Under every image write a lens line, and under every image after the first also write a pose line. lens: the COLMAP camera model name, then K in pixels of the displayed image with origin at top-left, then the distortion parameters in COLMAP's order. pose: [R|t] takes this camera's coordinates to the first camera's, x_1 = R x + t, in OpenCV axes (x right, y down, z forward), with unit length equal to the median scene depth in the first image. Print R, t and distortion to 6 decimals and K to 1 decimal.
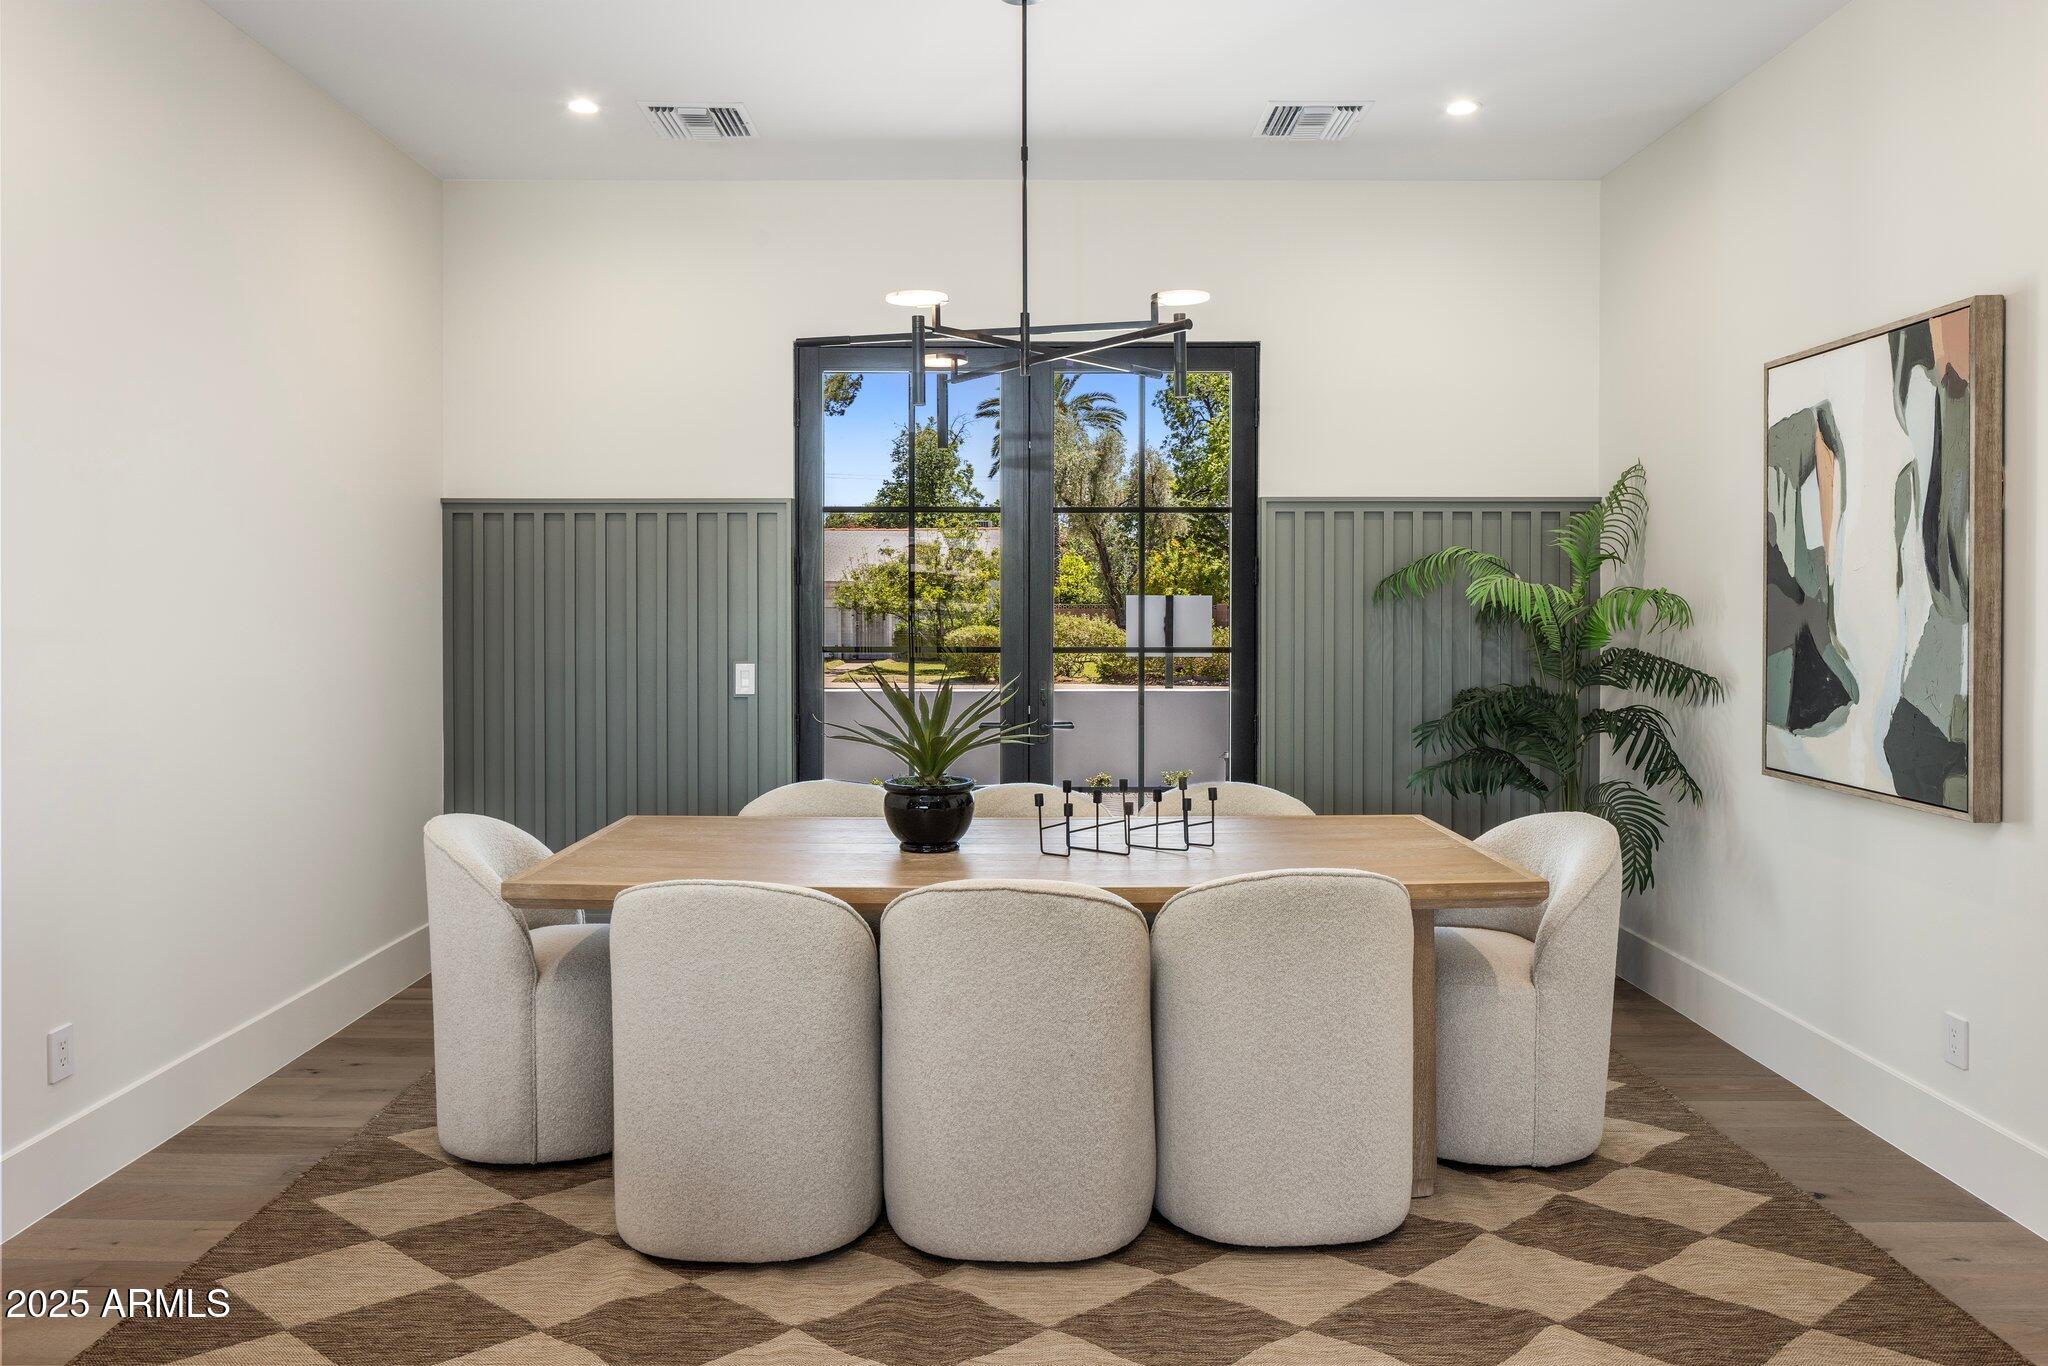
lens RADIAL K [[1401.7, 0, 1004.6], [0, 1401.7, 640.2], [0, 0, 1]] dist [0.005985, 0.002326]
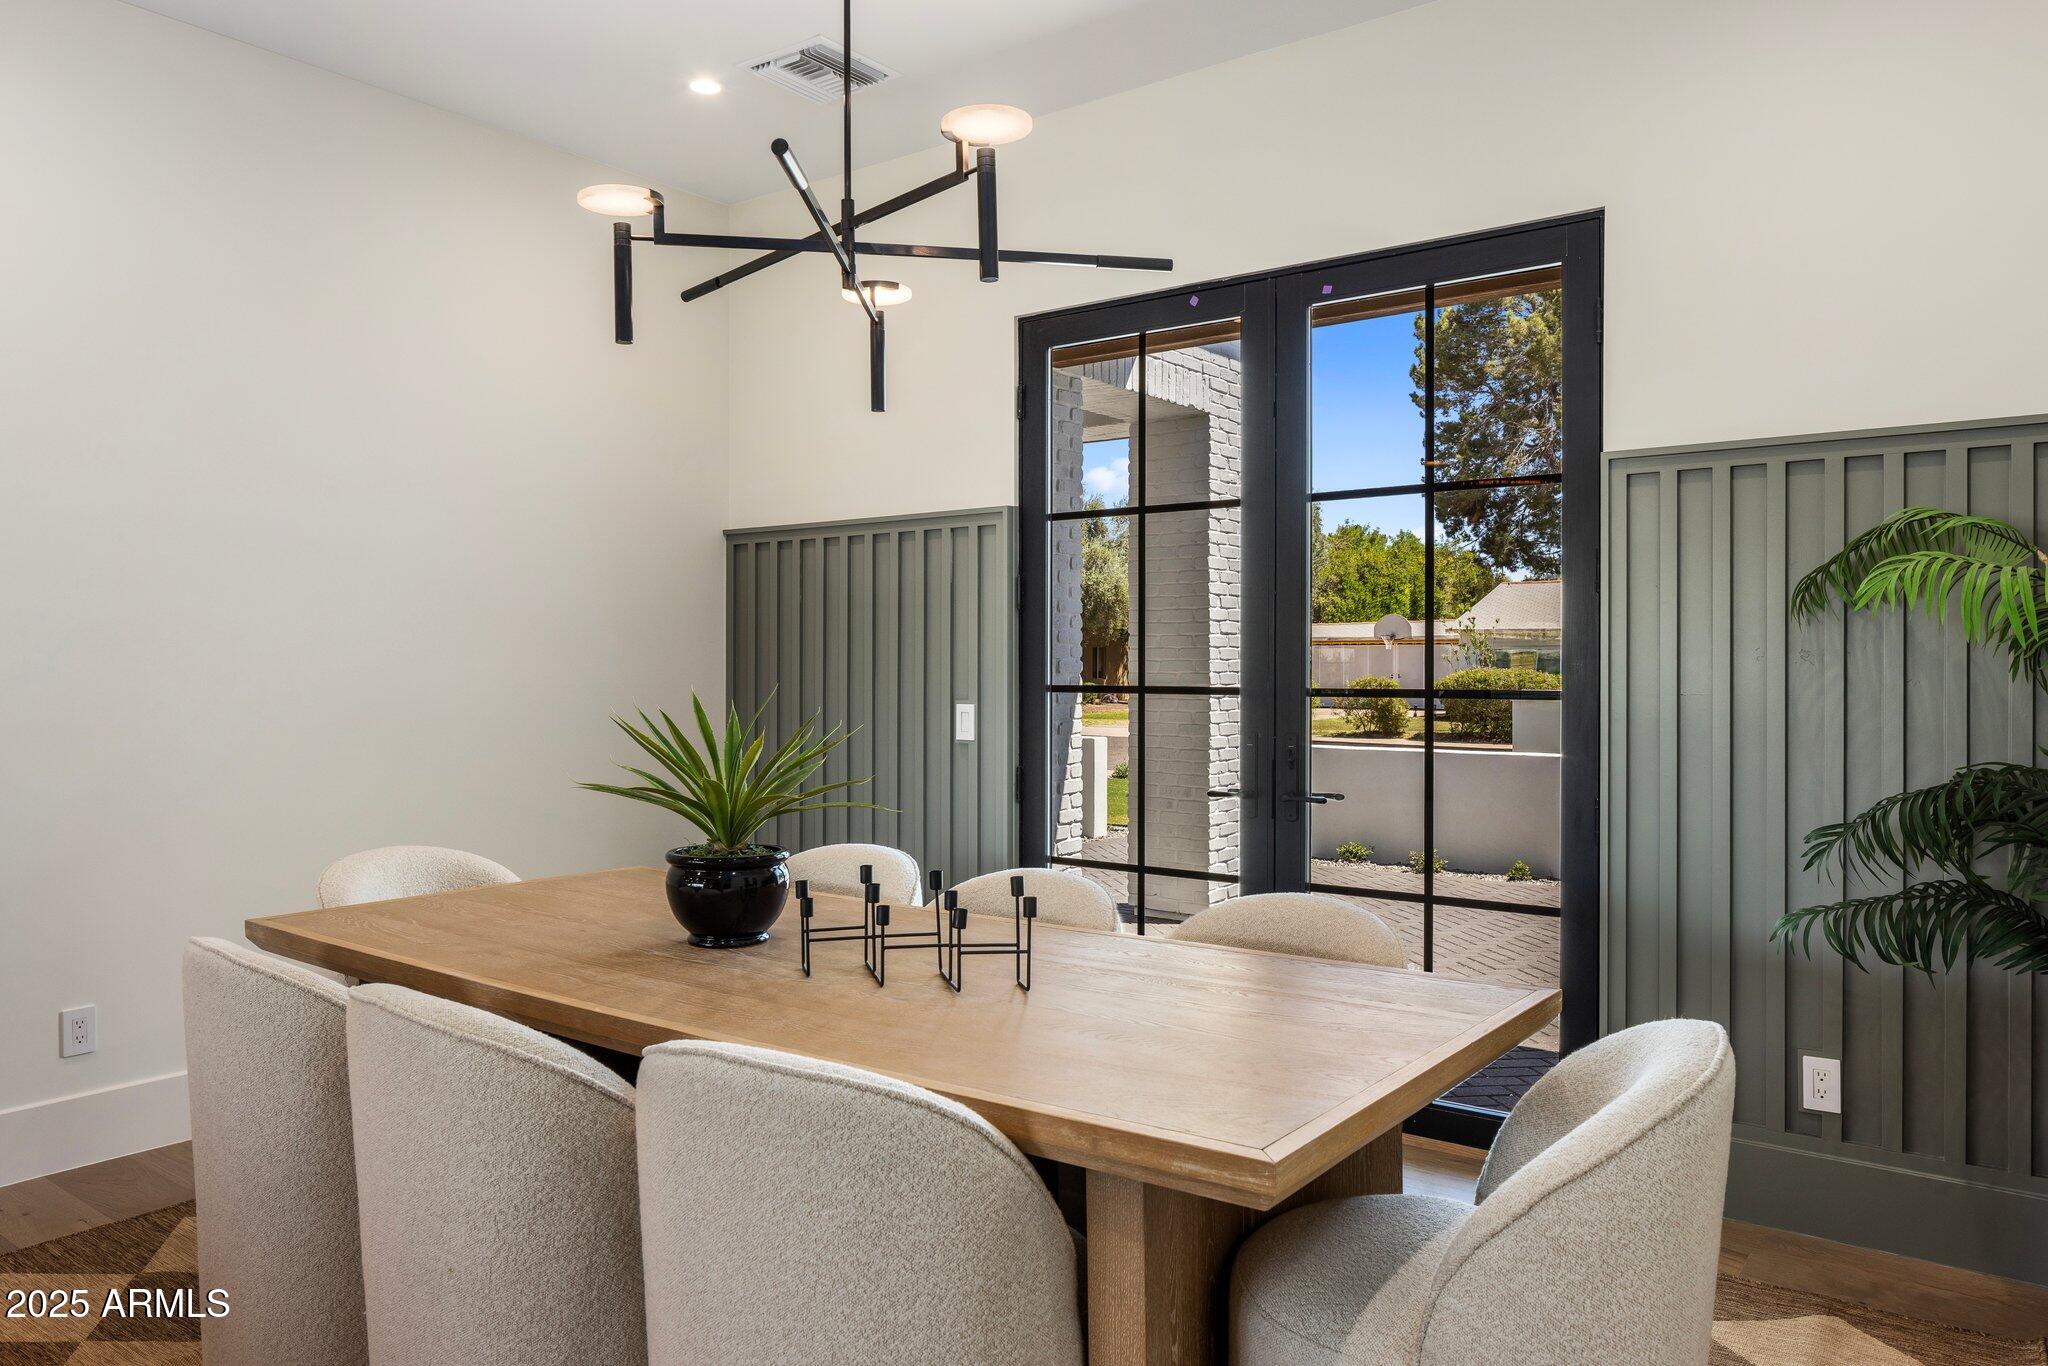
lens RADIAL K [[1414.5, 0, 1024.0], [0, 1414.5, 683.0], [0, 0, 1]] dist [0.004731, -0.033624]
pose [[0.801770, 0.006858, -0.597593, 0.355029], [-0.013580, 0.999885, -0.006746, 0.009428], [0.597478, 0.013524, 0.801771, 0.335723]]
